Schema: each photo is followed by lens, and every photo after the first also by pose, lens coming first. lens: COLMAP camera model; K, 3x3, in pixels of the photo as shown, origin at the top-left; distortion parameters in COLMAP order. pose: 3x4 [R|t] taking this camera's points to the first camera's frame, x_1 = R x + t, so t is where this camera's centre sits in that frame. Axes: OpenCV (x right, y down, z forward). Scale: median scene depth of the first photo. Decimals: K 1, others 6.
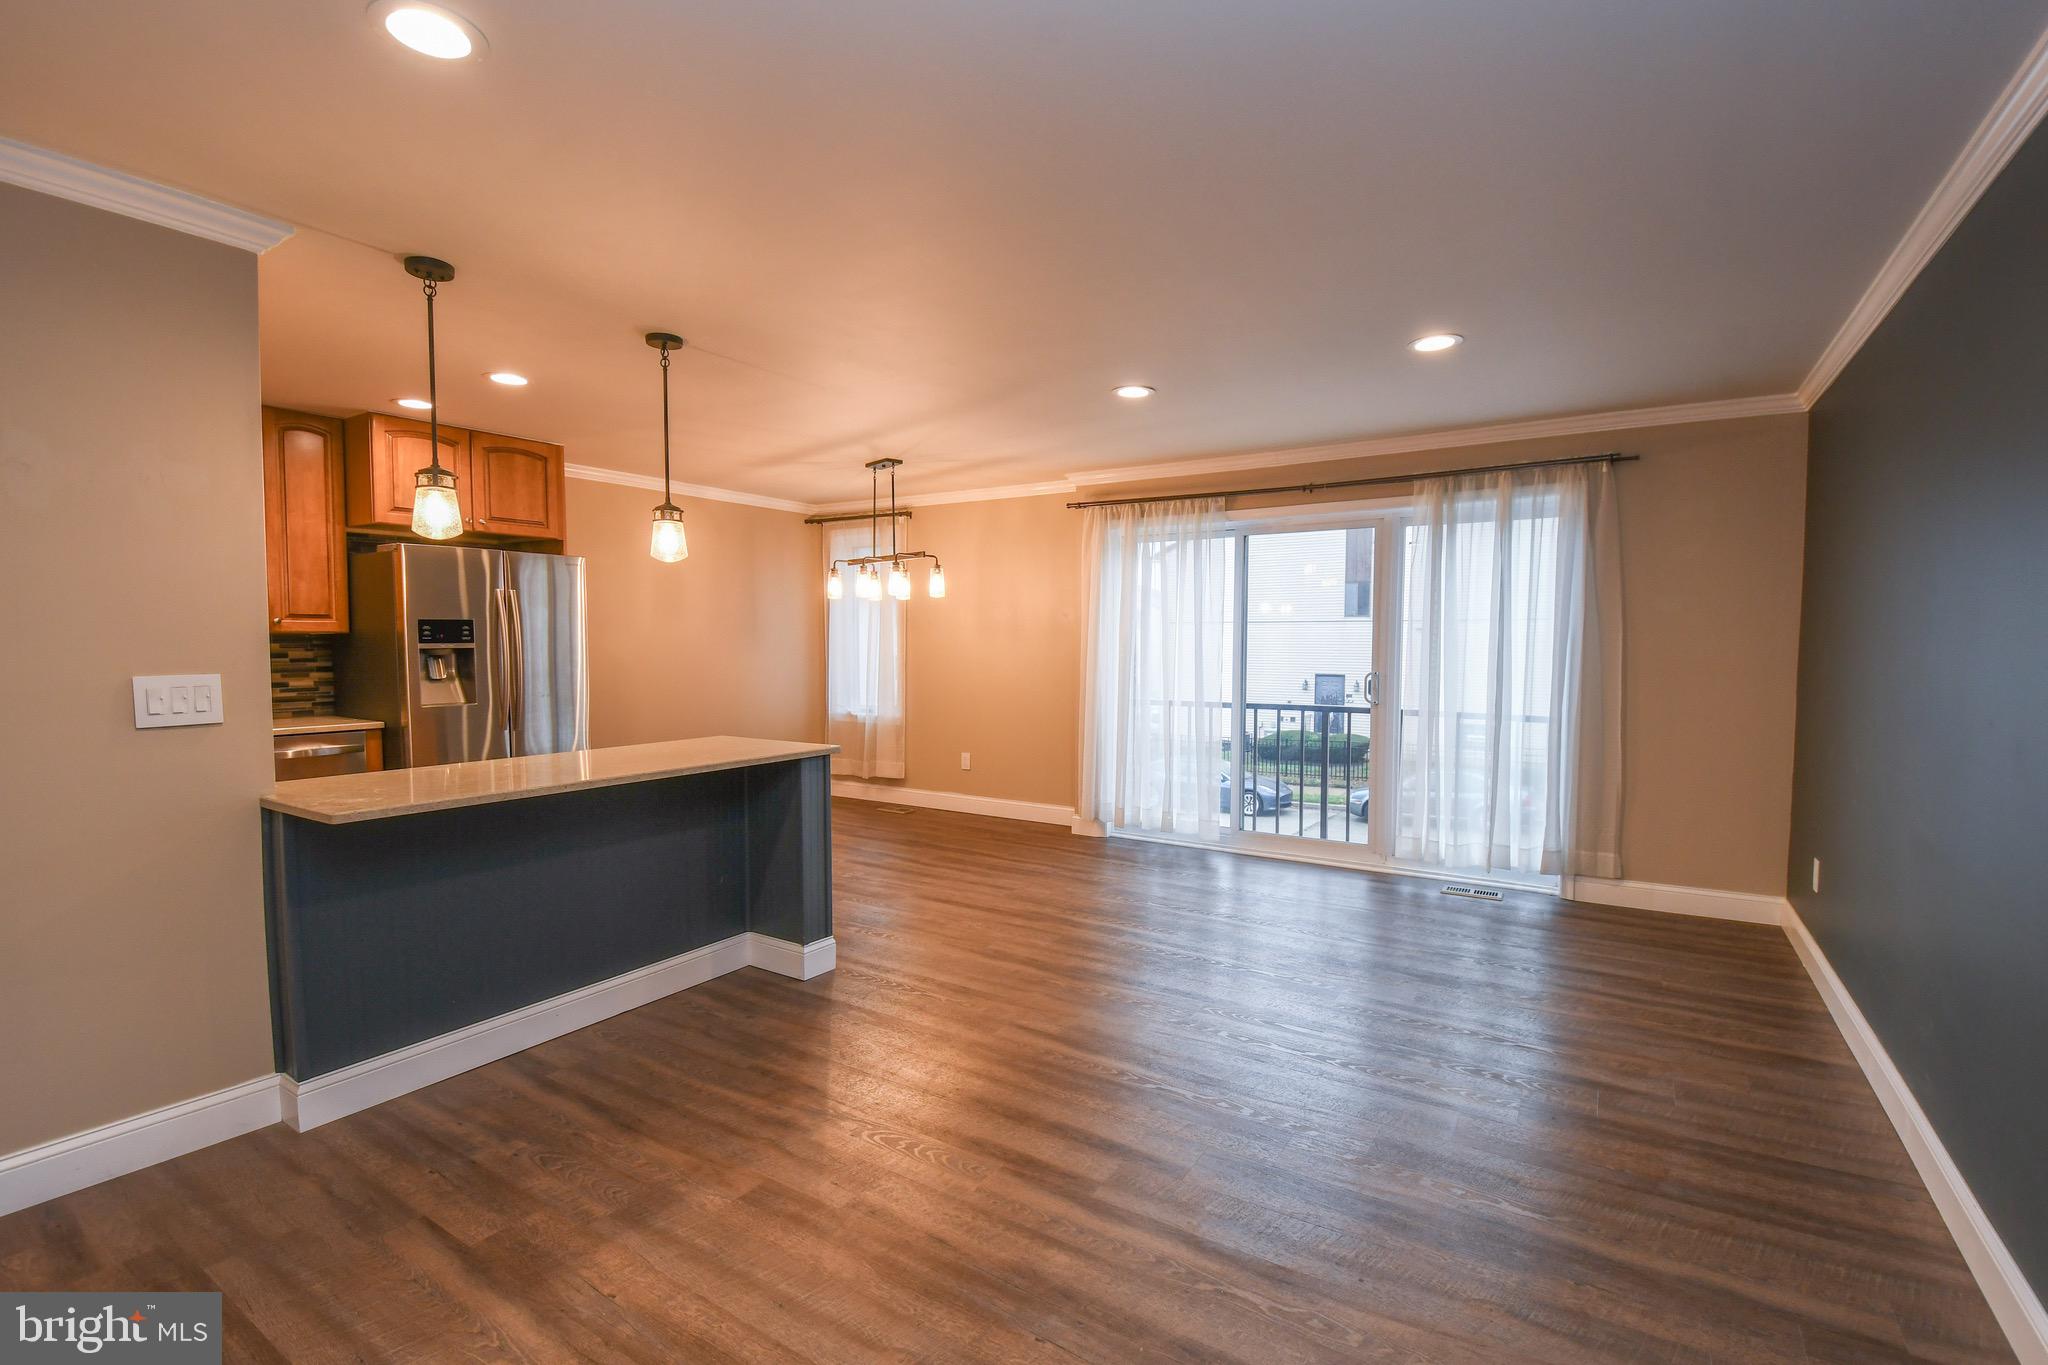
lens RADIAL K [[917.9, 0, 1041.2], [0, 917.9, 696.4], [0, 0, 1]] dist [0.011472, -0.018986]
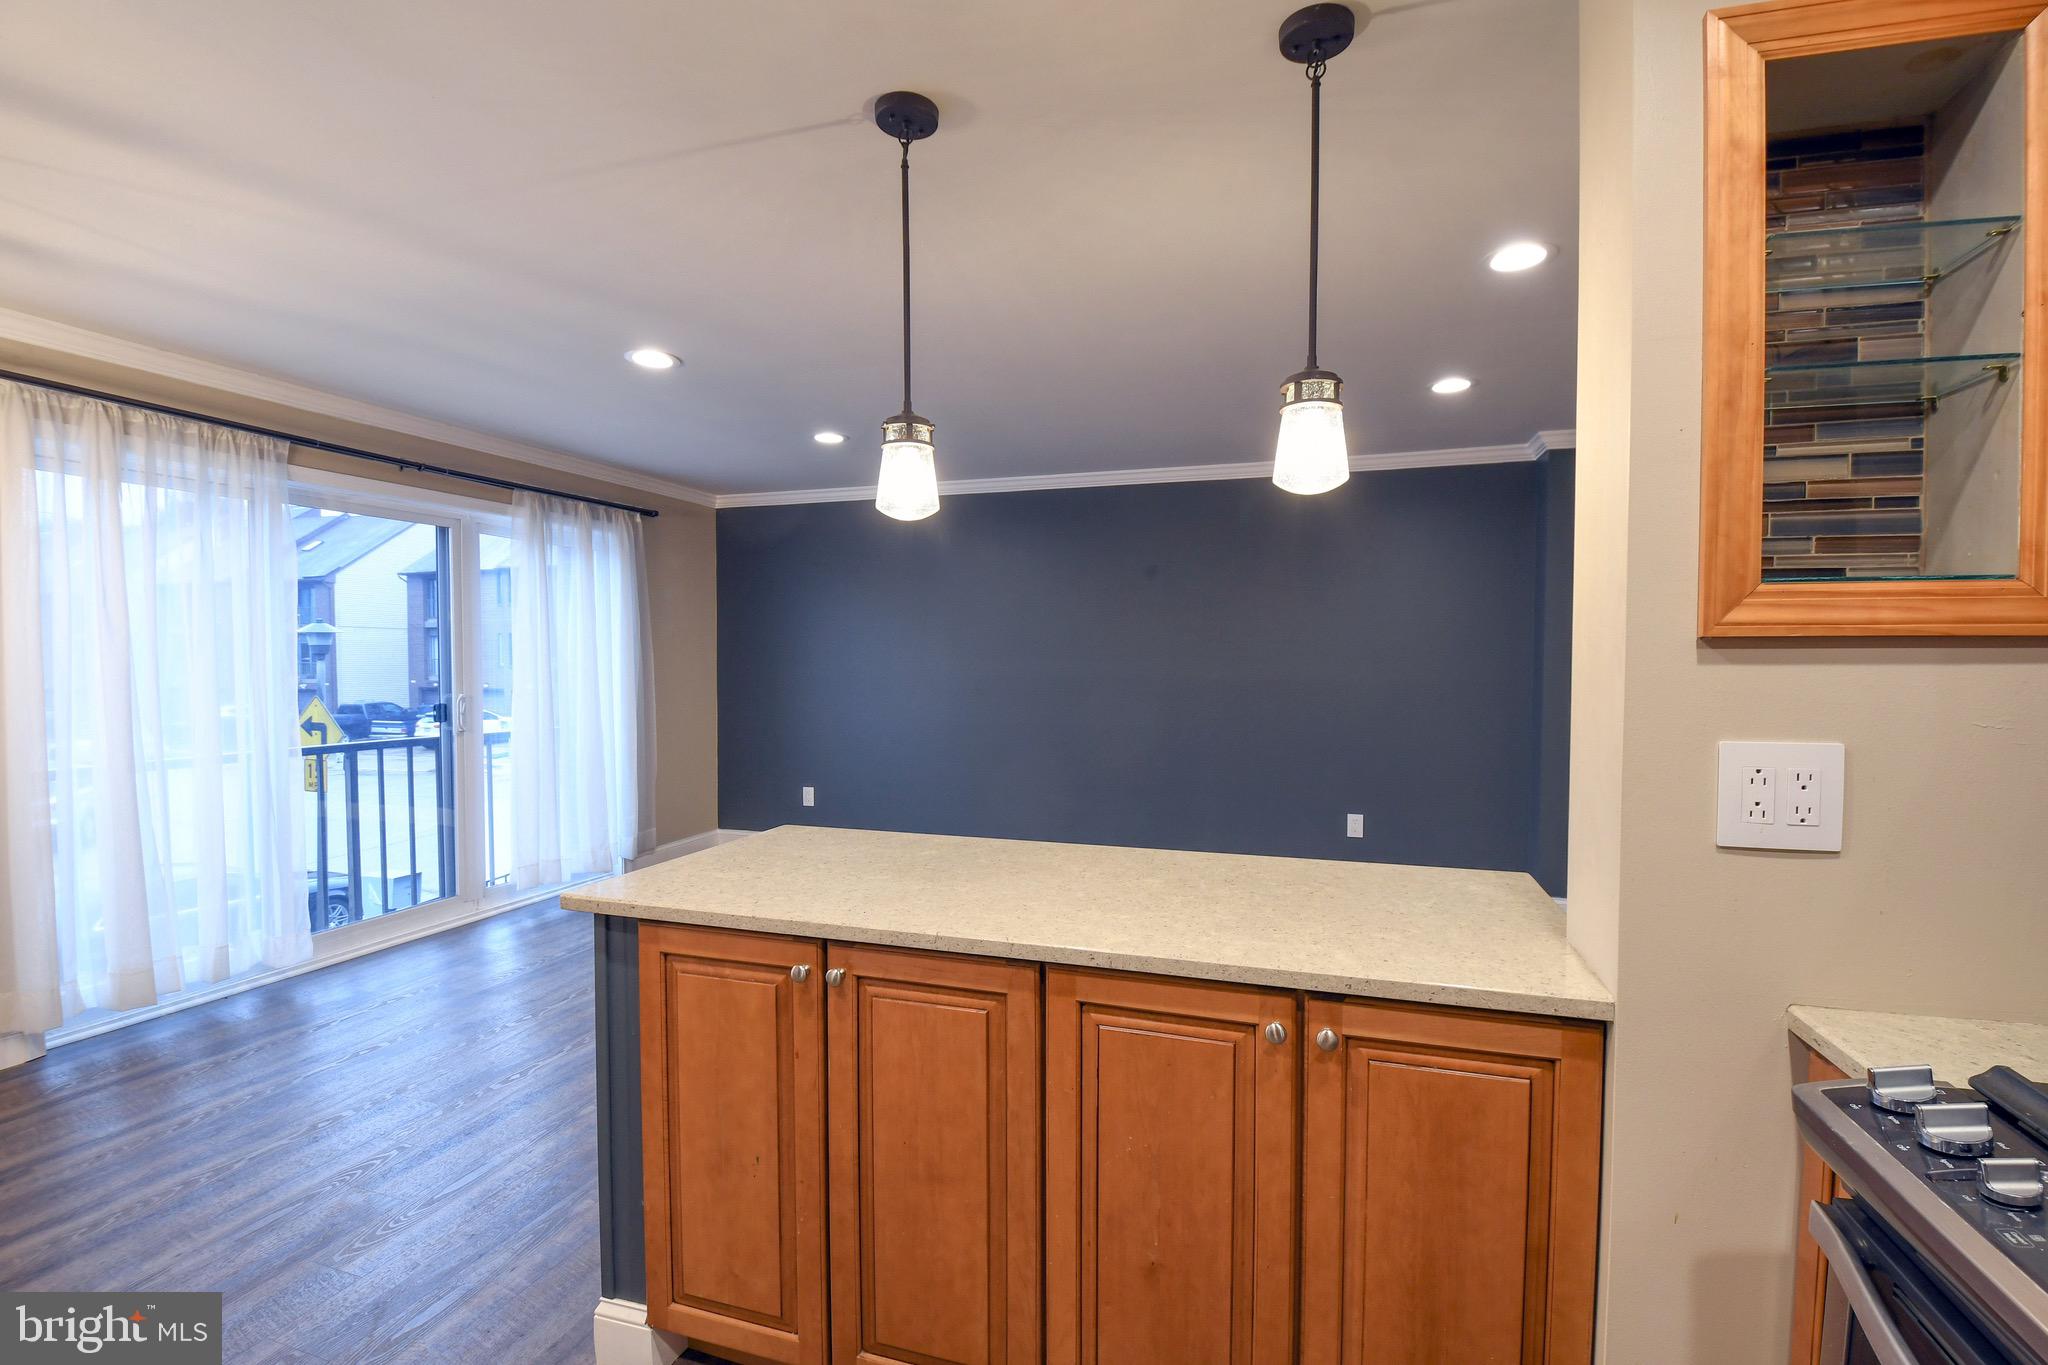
lens RADIAL K [[917.9, 0, 1039.8], [0, 917.9, 689.5], [0, 0, 1]] dist [0.011472, -0.018986]
pose [[-0.253015, -0.035731, 0.966802, -0.654152], [0.055590, 0.997130, 0.051400, -0.048012], [-0.965864, 0.066750, -0.250303, 0.729337]]
